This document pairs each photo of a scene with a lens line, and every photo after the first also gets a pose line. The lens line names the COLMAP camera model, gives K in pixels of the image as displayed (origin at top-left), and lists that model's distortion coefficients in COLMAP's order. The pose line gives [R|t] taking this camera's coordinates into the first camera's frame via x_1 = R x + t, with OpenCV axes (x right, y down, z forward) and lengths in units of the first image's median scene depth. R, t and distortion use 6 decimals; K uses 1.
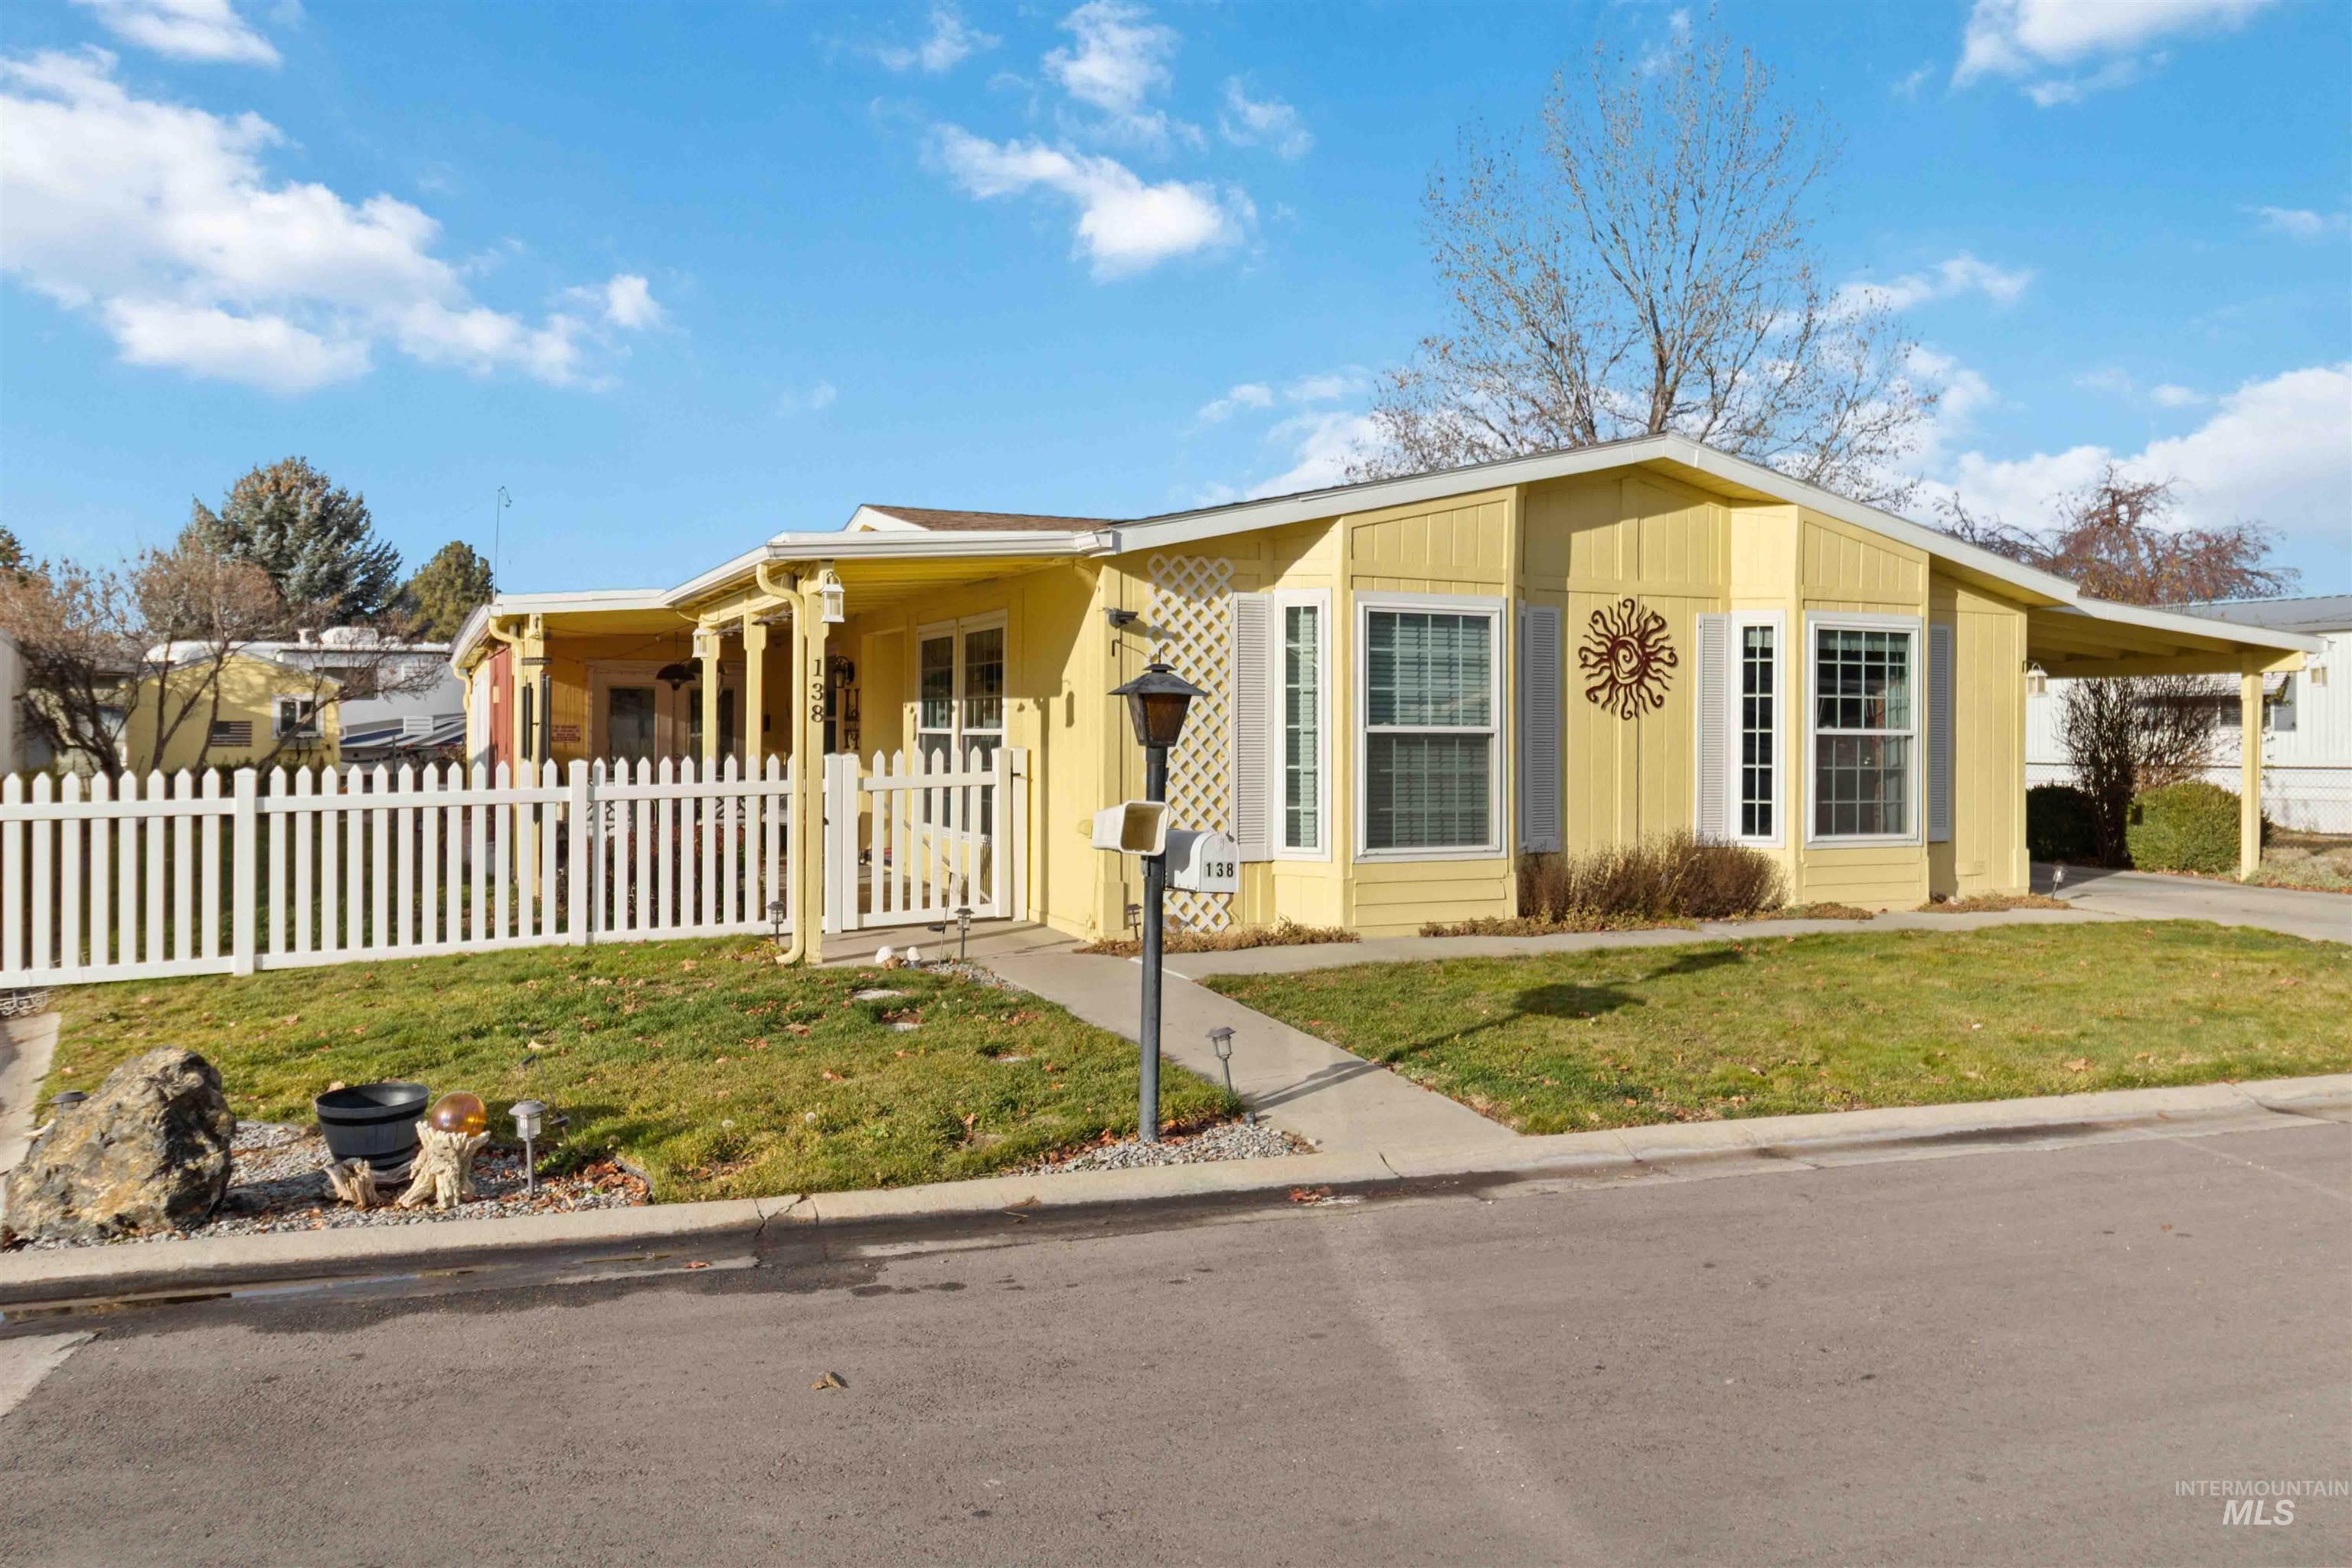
lens RADIAL K [[1806.2, 0, 1185.8], [0, 1806.2, 783.3], [0, 0, 1]] dist [-0.003384, 0.005667]
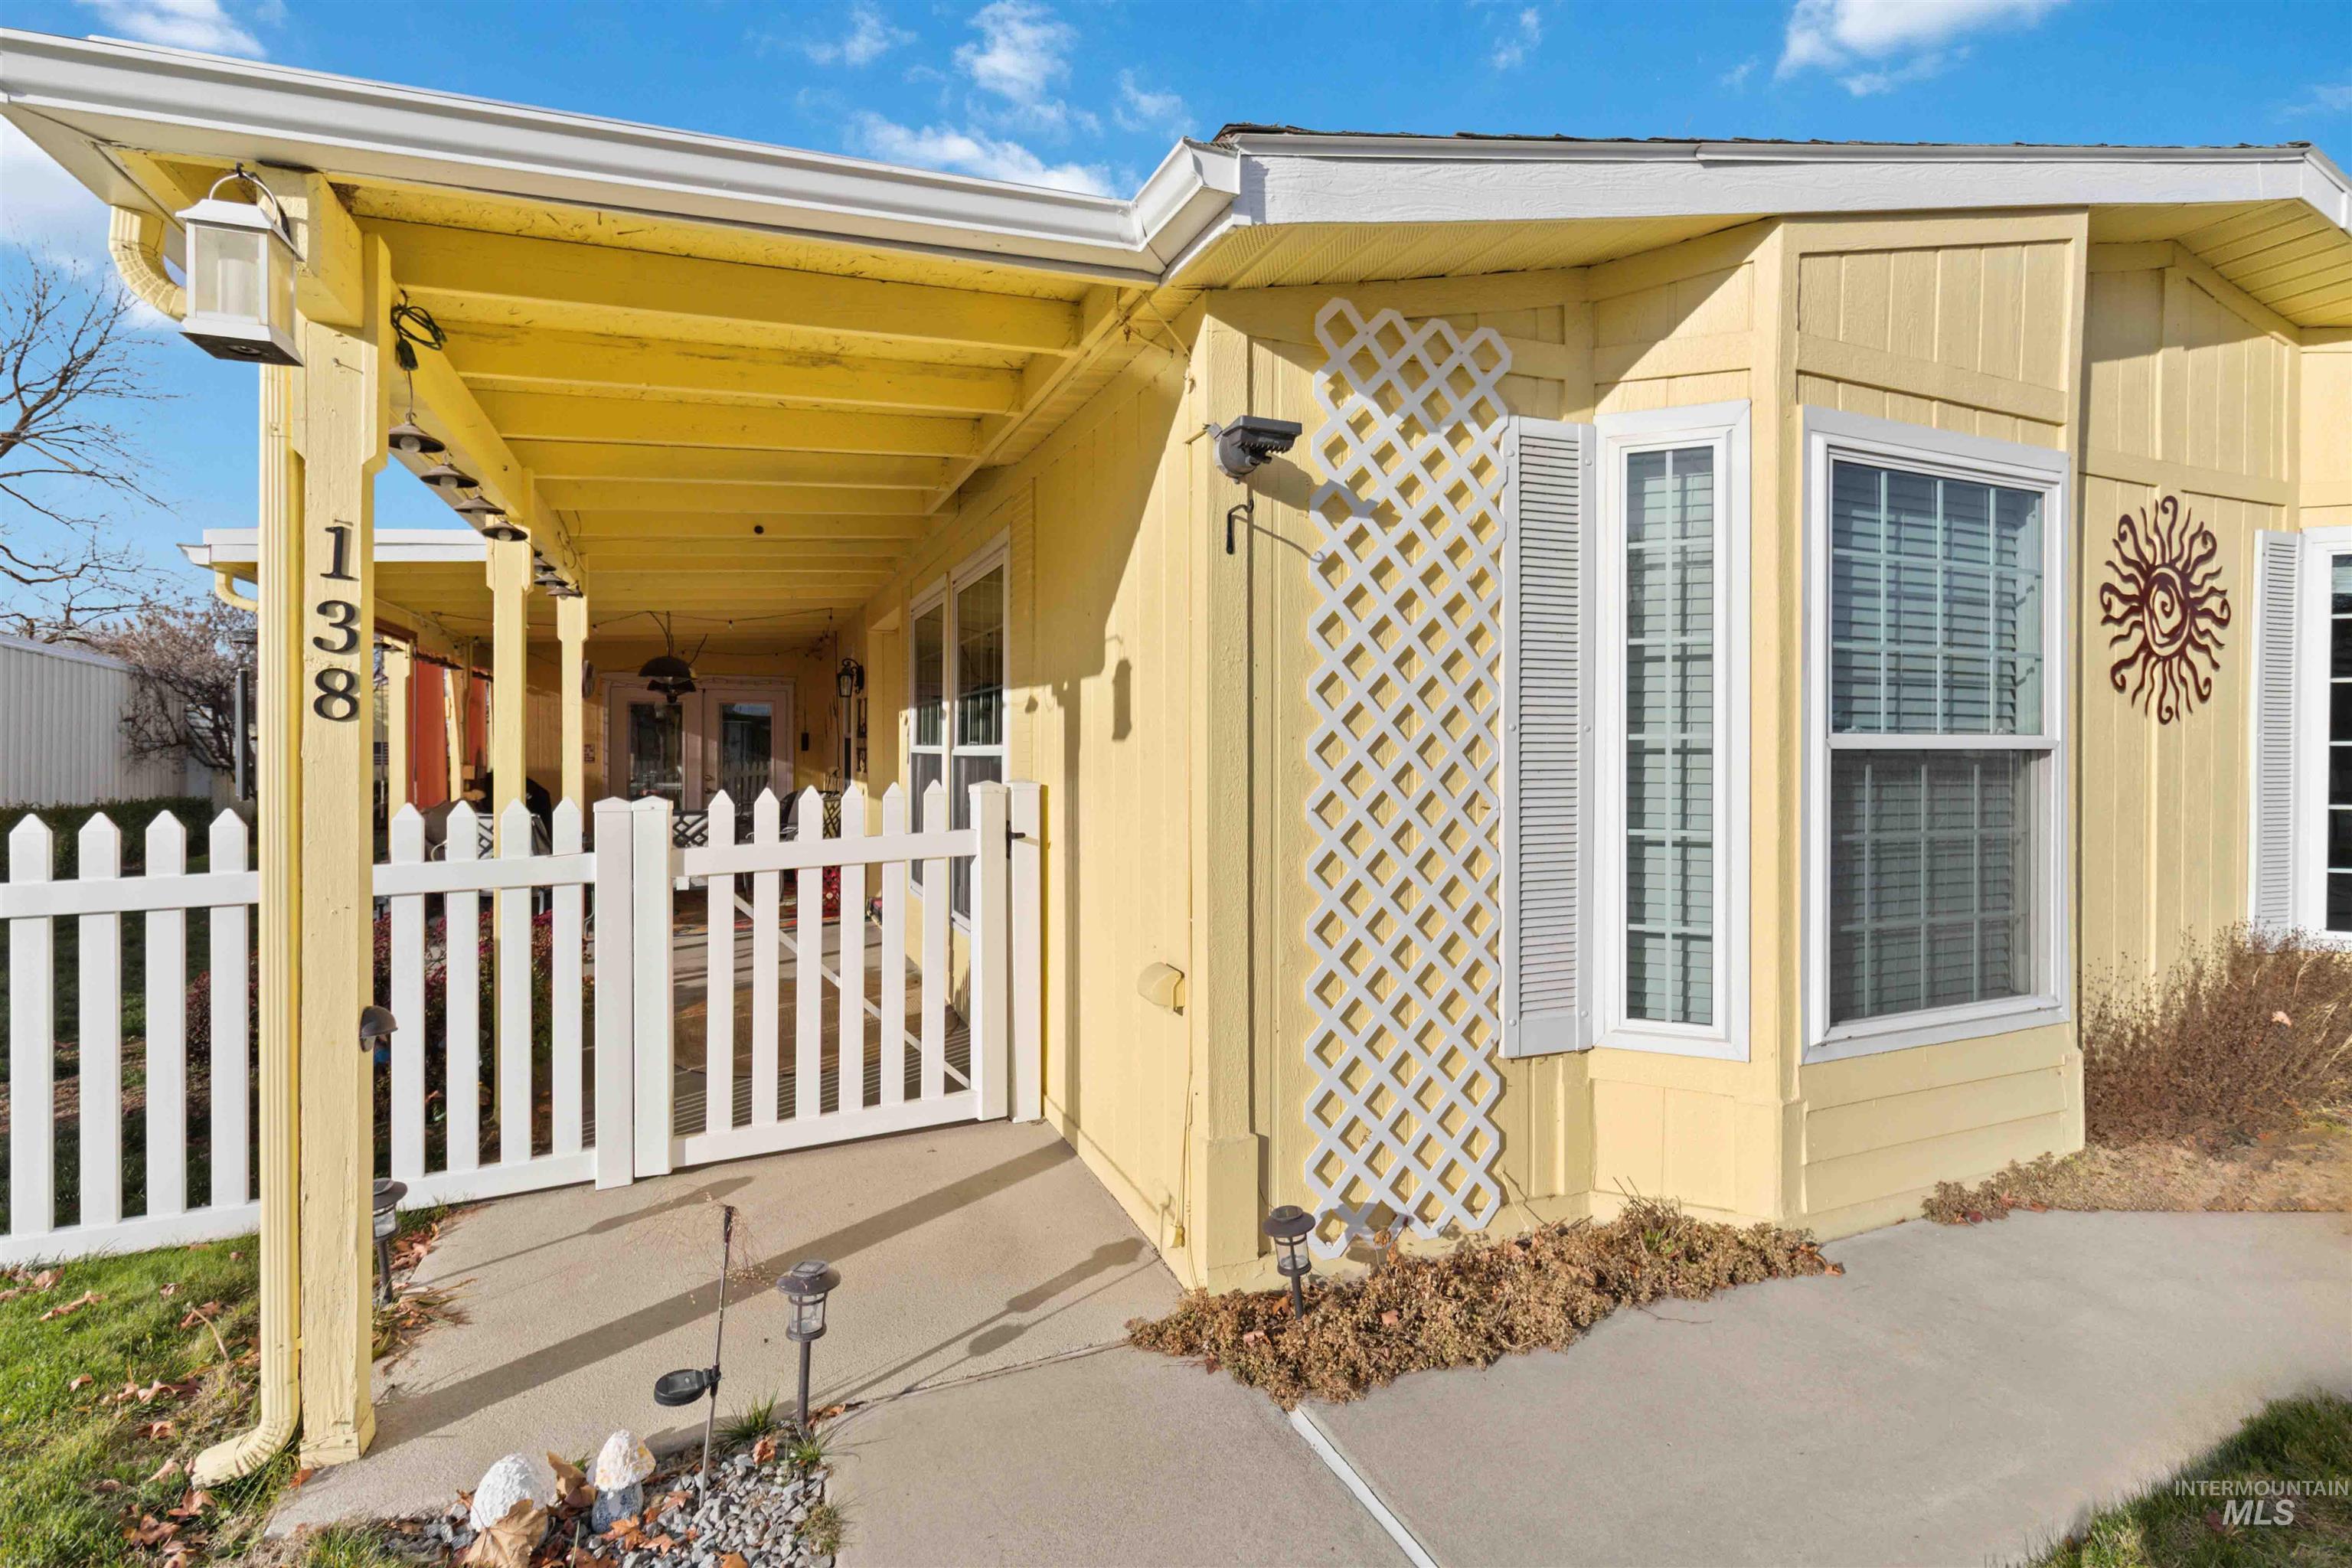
lens RADIAL K [[1112.3, 0, 1169.9], [0, 1112.3, 774.2], [0, 0, 1]] dist [-0.000805, 0.003223]
pose [[0.999535, -0.003625, -0.030262, -0.042944], [0.003388, 0.999963, -0.007865, -0.019956], [0.030289, 0.007759, 0.999511, 0.711445]]
